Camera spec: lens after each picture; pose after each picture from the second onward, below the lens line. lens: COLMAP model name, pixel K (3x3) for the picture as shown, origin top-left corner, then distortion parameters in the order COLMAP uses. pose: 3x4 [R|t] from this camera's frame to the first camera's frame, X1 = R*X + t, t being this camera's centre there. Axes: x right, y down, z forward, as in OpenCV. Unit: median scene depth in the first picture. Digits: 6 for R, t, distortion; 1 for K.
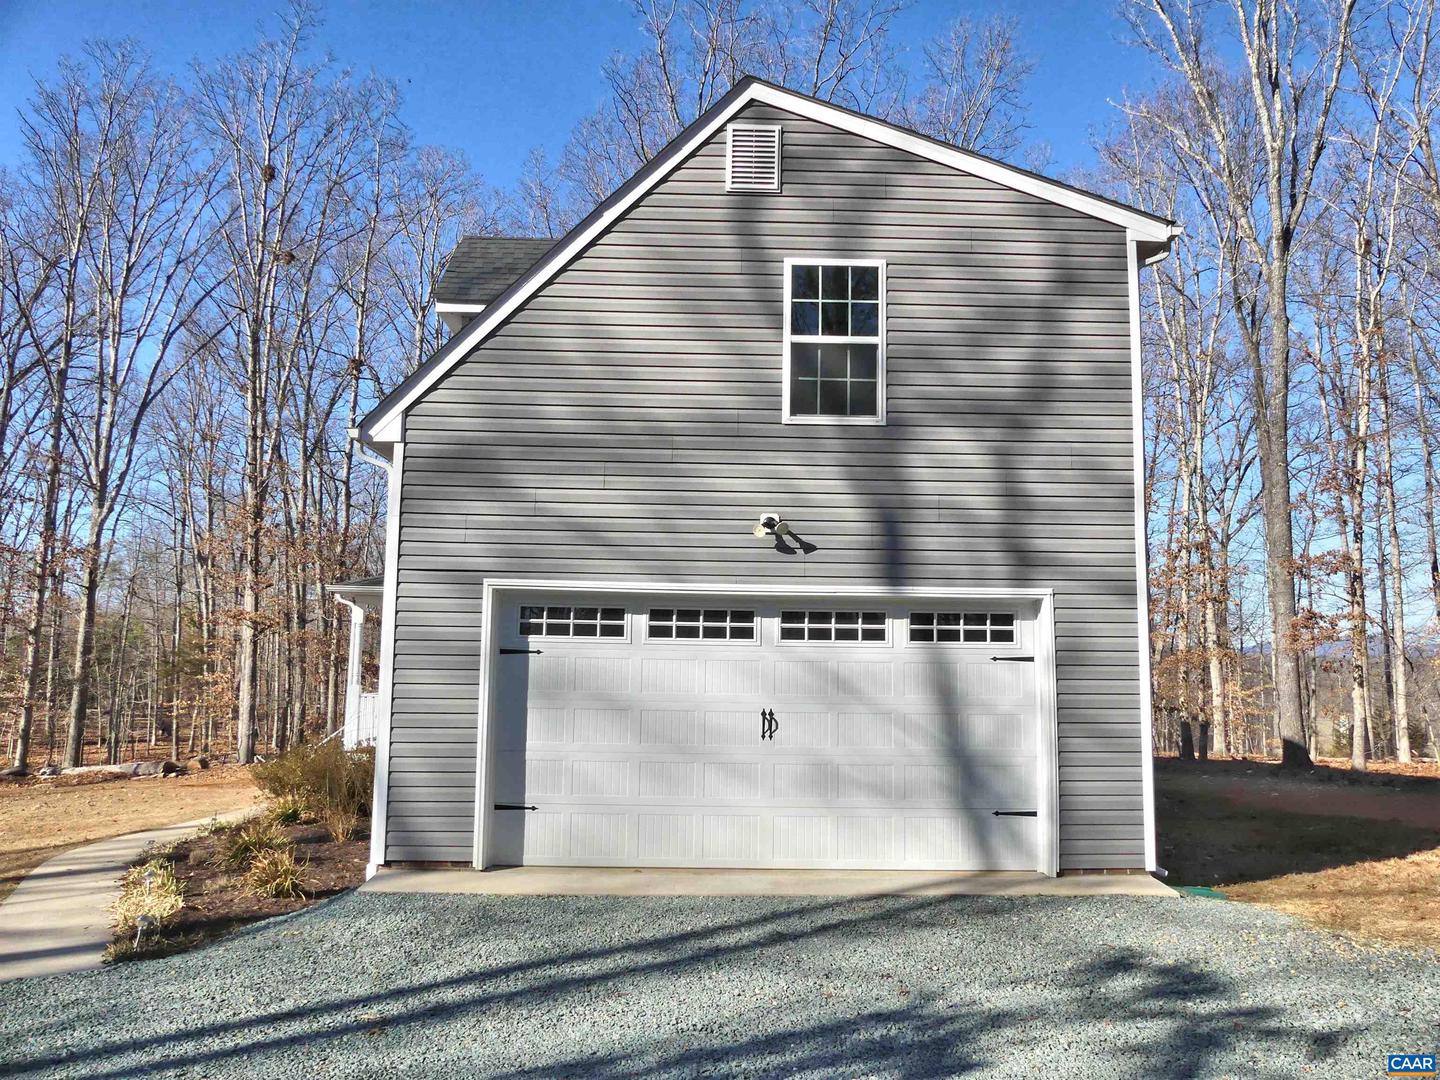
lens RADIAL K [[1096.3, 0, 720.0], [0, 1096.3, 540.0], [0, 0, 1]] dist [0.010496, 0.004147]
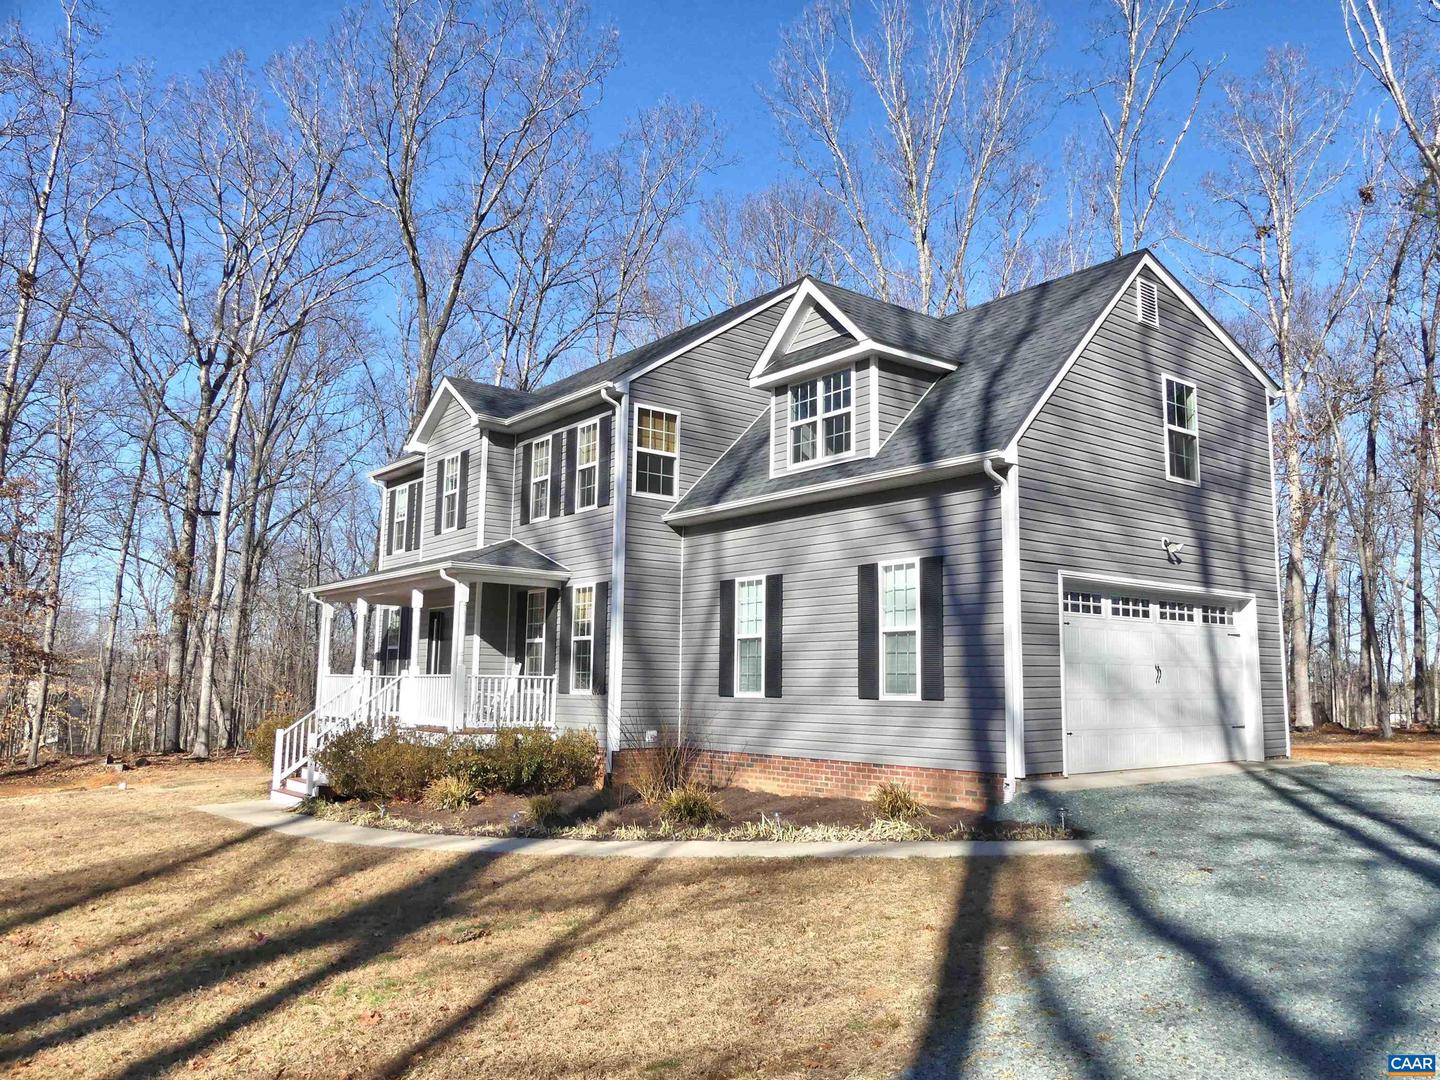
lens RADIAL K [[1082.2, 0, 720.0], [0, 1082.2, 540.0], [0, 0, 1]] dist [-0.010065, 0.012137]
pose [[0.794559, 0.073501, 0.602722, -1.363135], [-0.070985, 0.997084, -0.028014, 0.065892], [-0.603023, -0.020525, 0.797459, 0.160237]]
